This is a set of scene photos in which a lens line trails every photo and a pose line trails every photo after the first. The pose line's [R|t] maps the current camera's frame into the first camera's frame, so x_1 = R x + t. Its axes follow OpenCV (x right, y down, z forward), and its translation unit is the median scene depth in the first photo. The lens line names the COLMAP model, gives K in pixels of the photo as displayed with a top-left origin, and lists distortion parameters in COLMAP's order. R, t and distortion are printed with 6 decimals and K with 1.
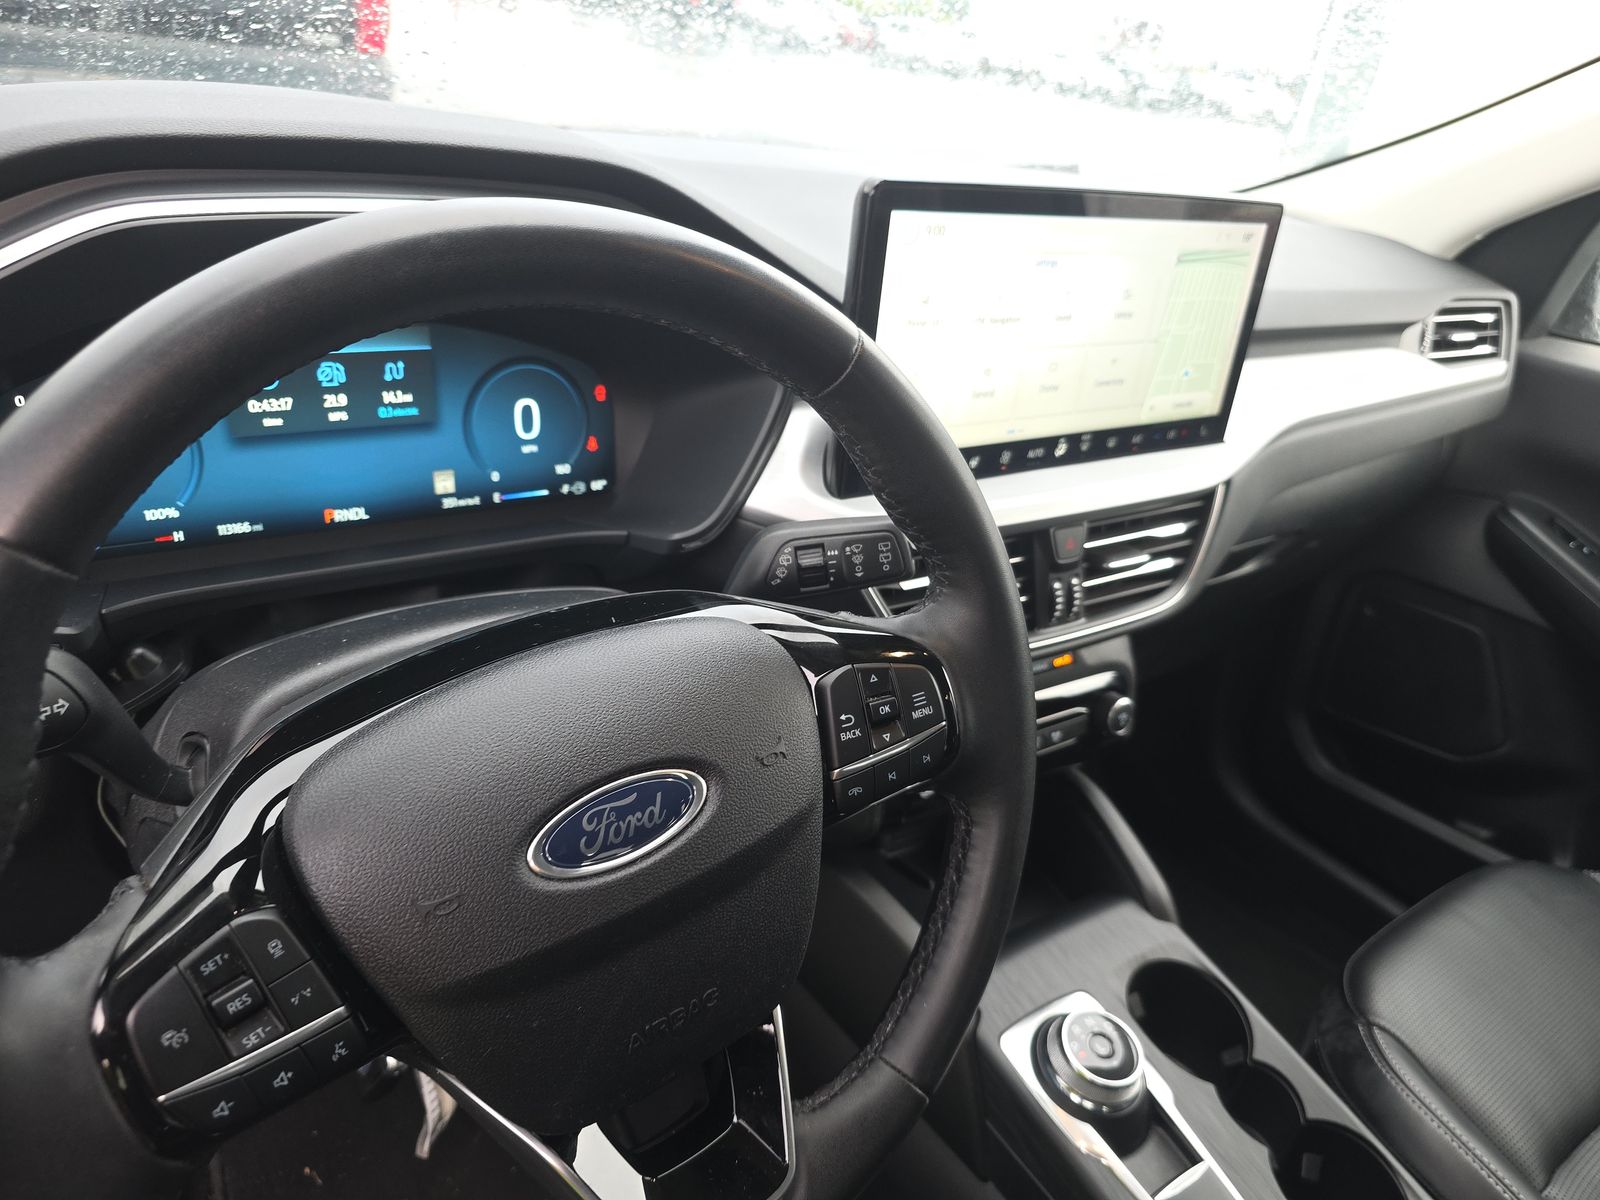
lens RADIAL K [[1068.6, 0, 800.0], [0, 1068.6, 600.0], [0, 0, 1]] dist [0.003246, -0.021948]
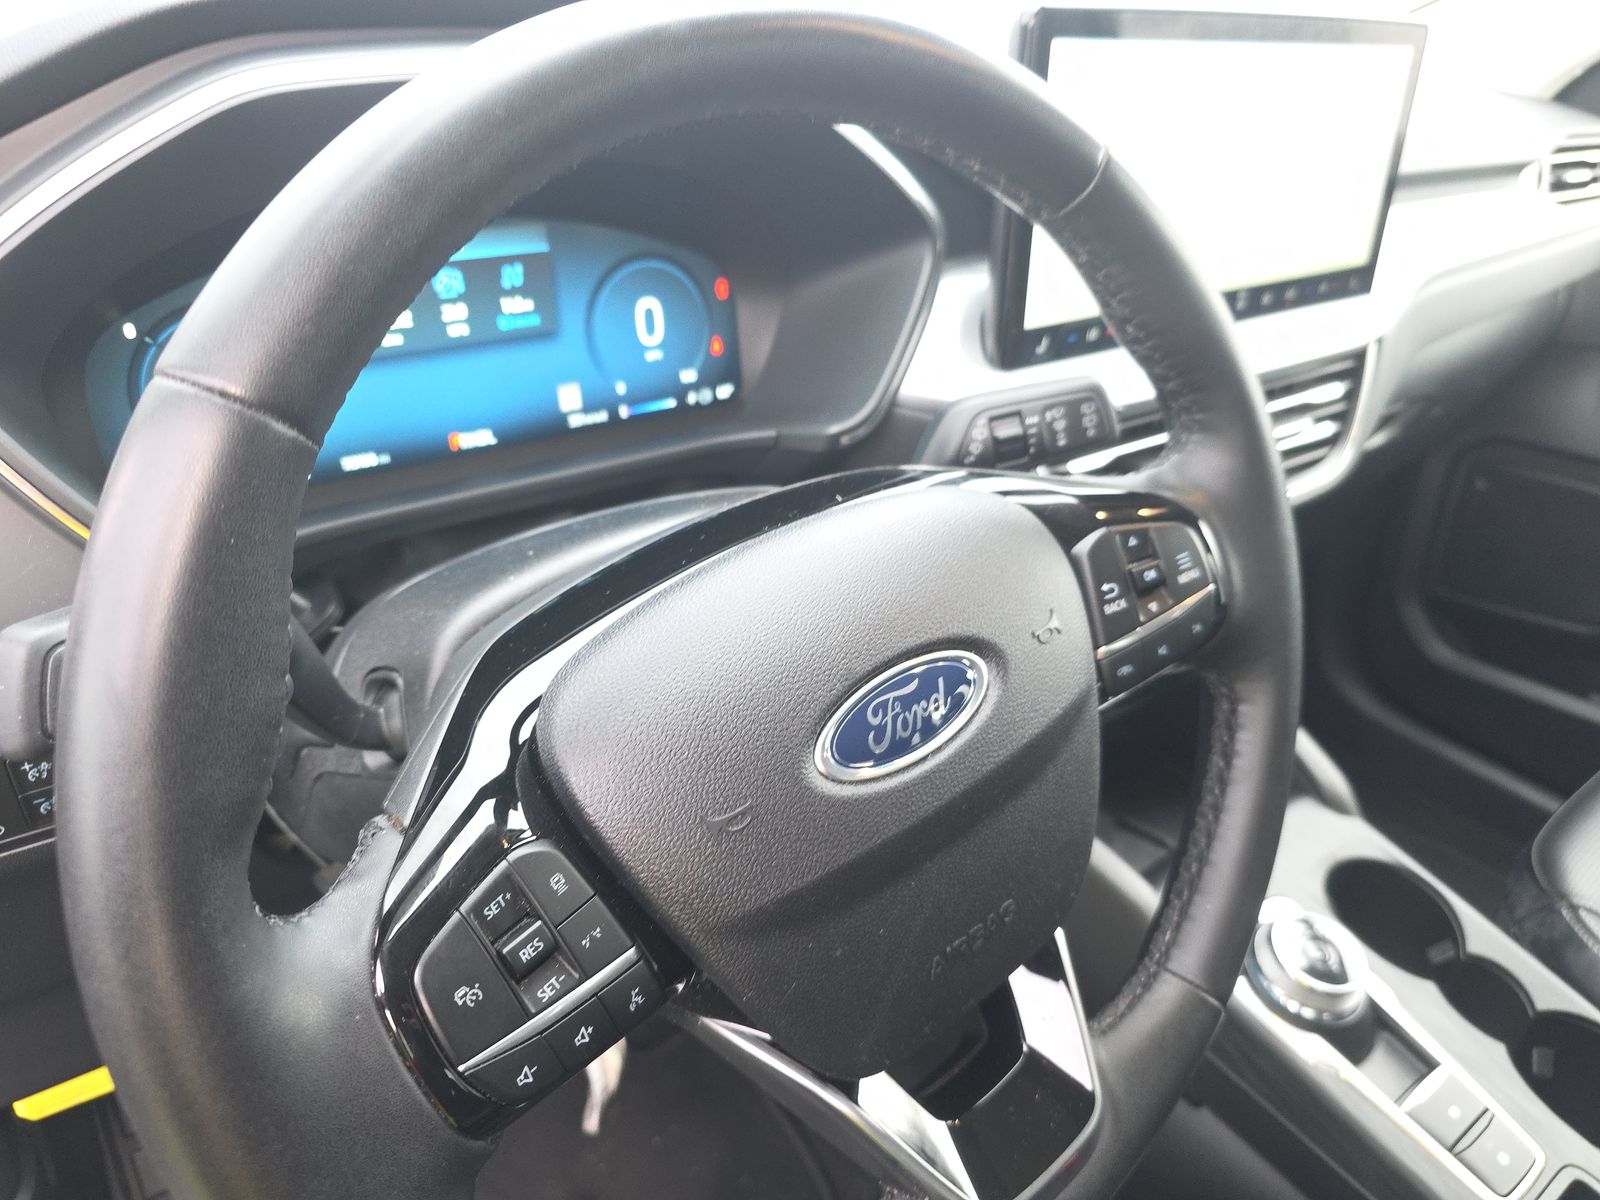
lens RADIAL K [[1076.9, 0, 797.3], [0, 1076.9, 574.7], [0, 0, 1]] dist [-0.005505, -0.007812]
pose [[0.995671, -0.090606, -0.020733, -0.157553], [0.090950, 0.995723, 0.016267, 0.051597], [0.019171, -0.018083, 0.999653, 0.093267]]
